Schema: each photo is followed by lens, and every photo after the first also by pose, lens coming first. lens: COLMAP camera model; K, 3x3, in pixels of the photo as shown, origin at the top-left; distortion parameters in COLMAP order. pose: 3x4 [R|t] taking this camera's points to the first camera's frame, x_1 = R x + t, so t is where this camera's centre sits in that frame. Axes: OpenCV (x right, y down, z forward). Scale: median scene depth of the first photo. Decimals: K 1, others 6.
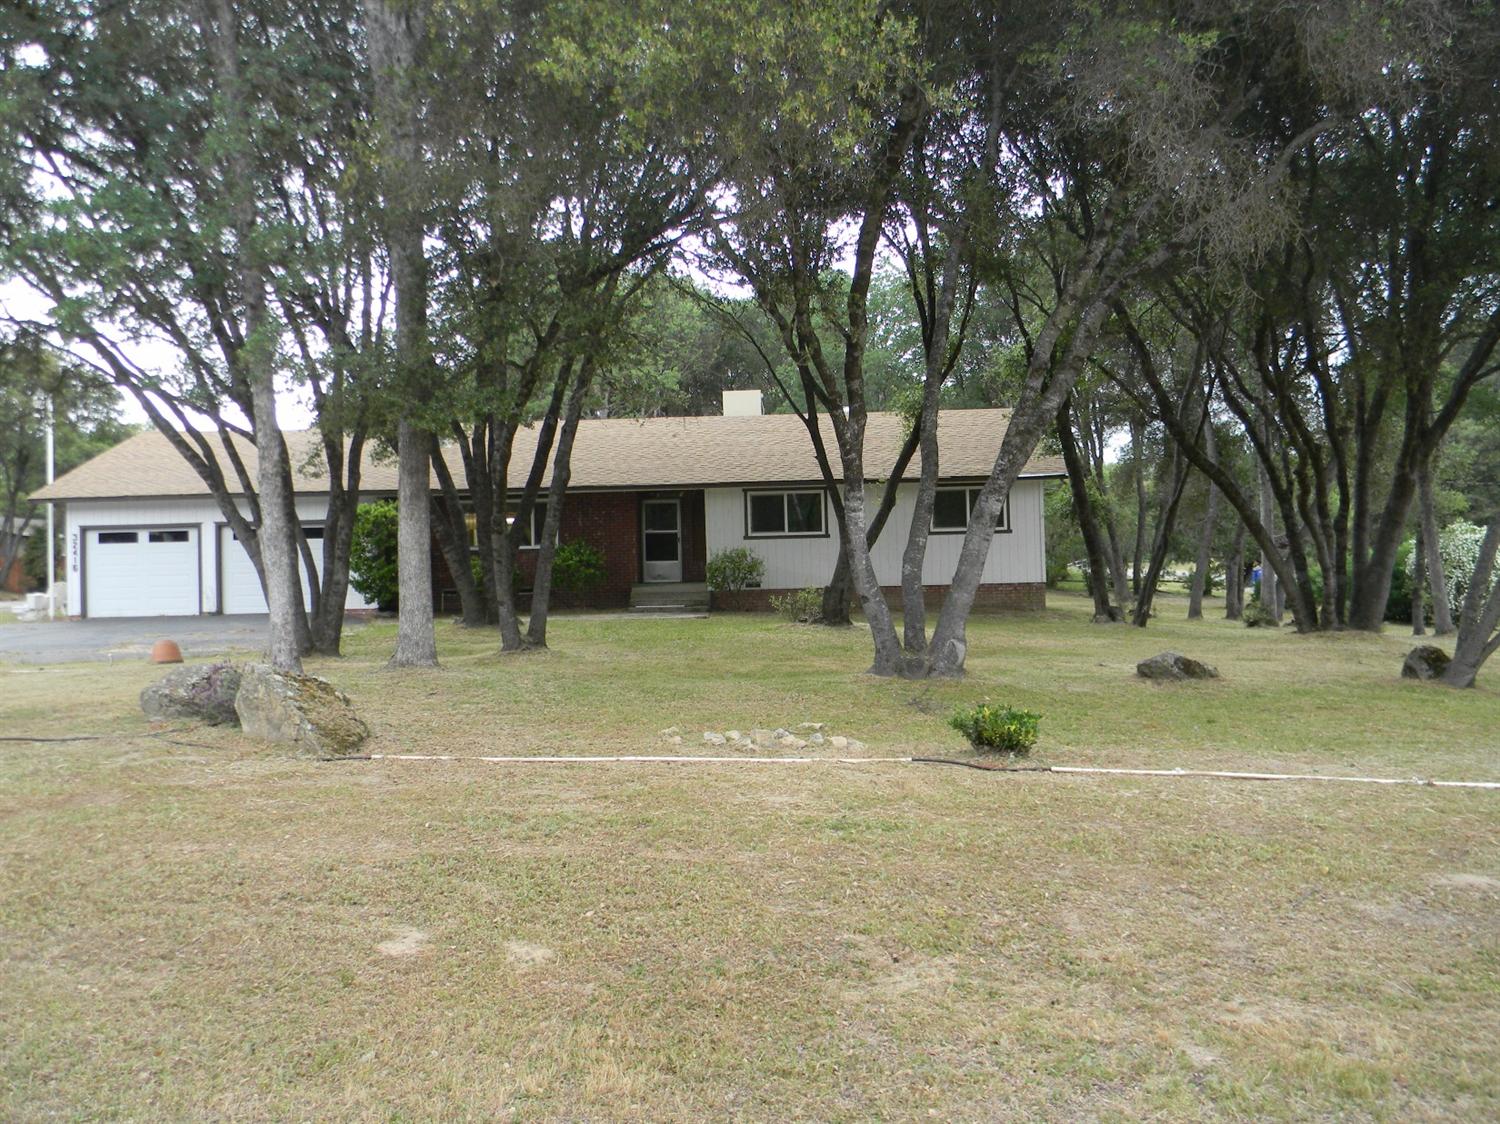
lens RADIAL K [[1217.6, 0, 749.5], [0, 1217.6, 559.7], [0, 0, 1]] dist [0.006414, -0.011587]
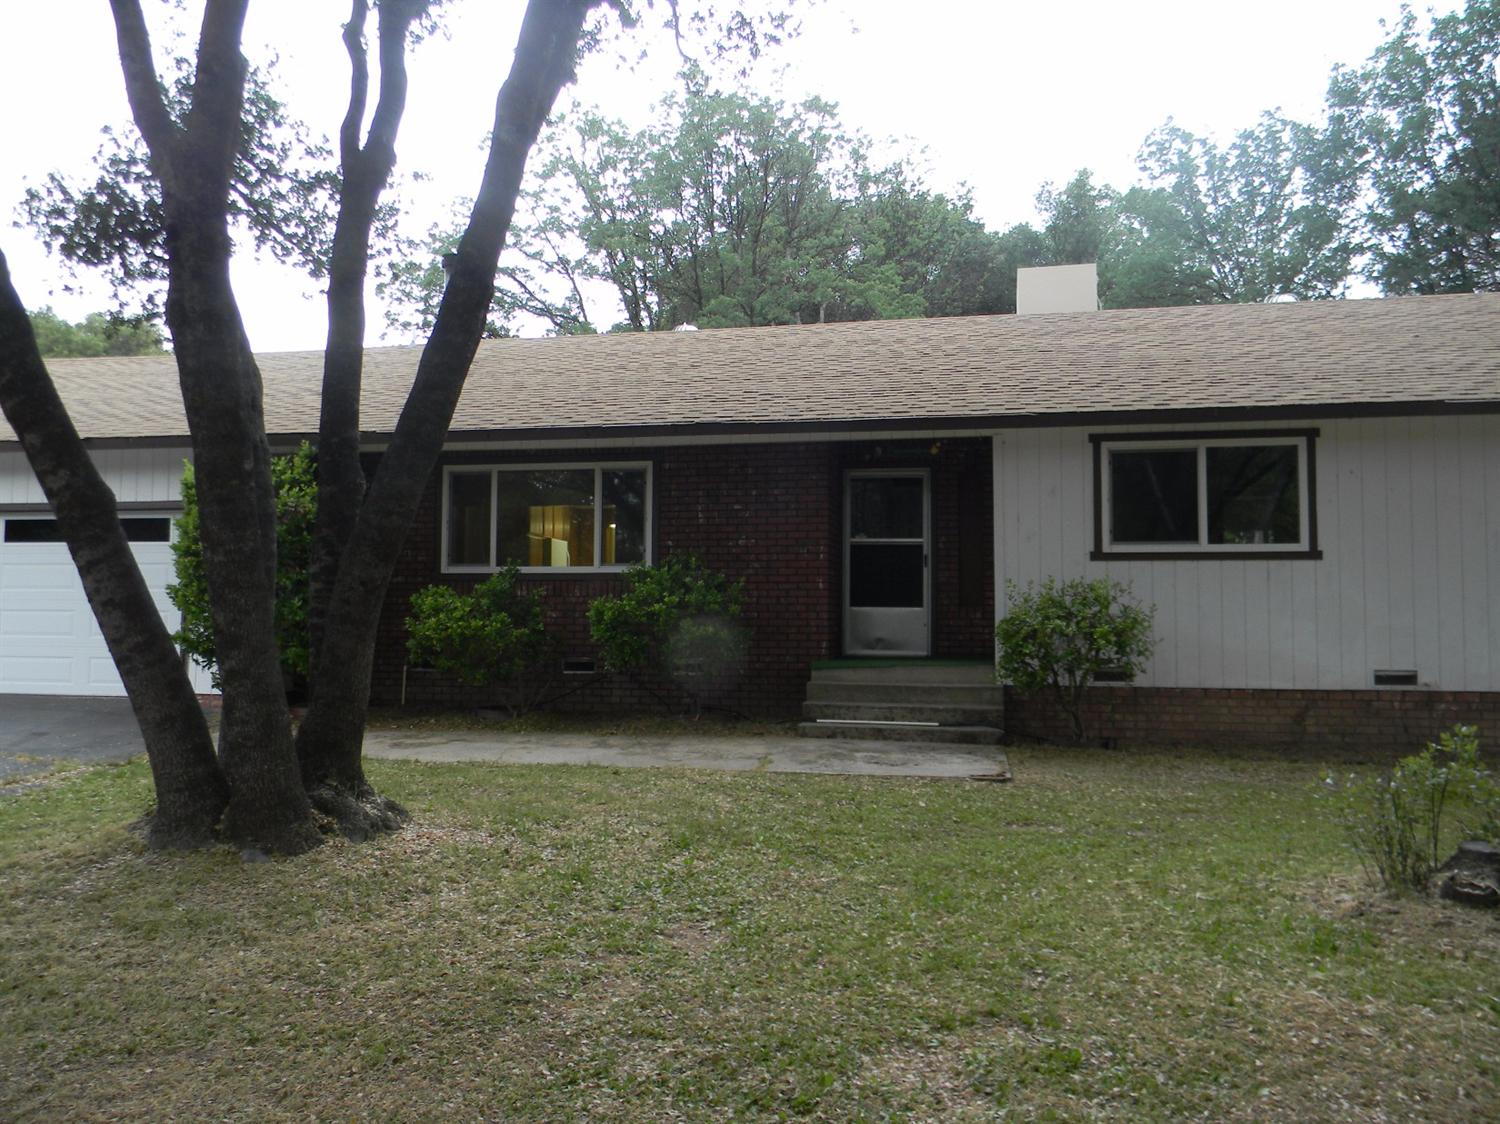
lens RADIAL K [[1217.6, 0, 749.1], [0, 1217.6, 561.7], [0, 0, 1]] dist [0.006414, -0.011587]
pose [[0.980636, 0.018323, -0.194980, -0.036692], [-0.022987, 0.999501, -0.021684, -0.004956], [0.194486, 0.025747, 0.980567, 0.585059]]
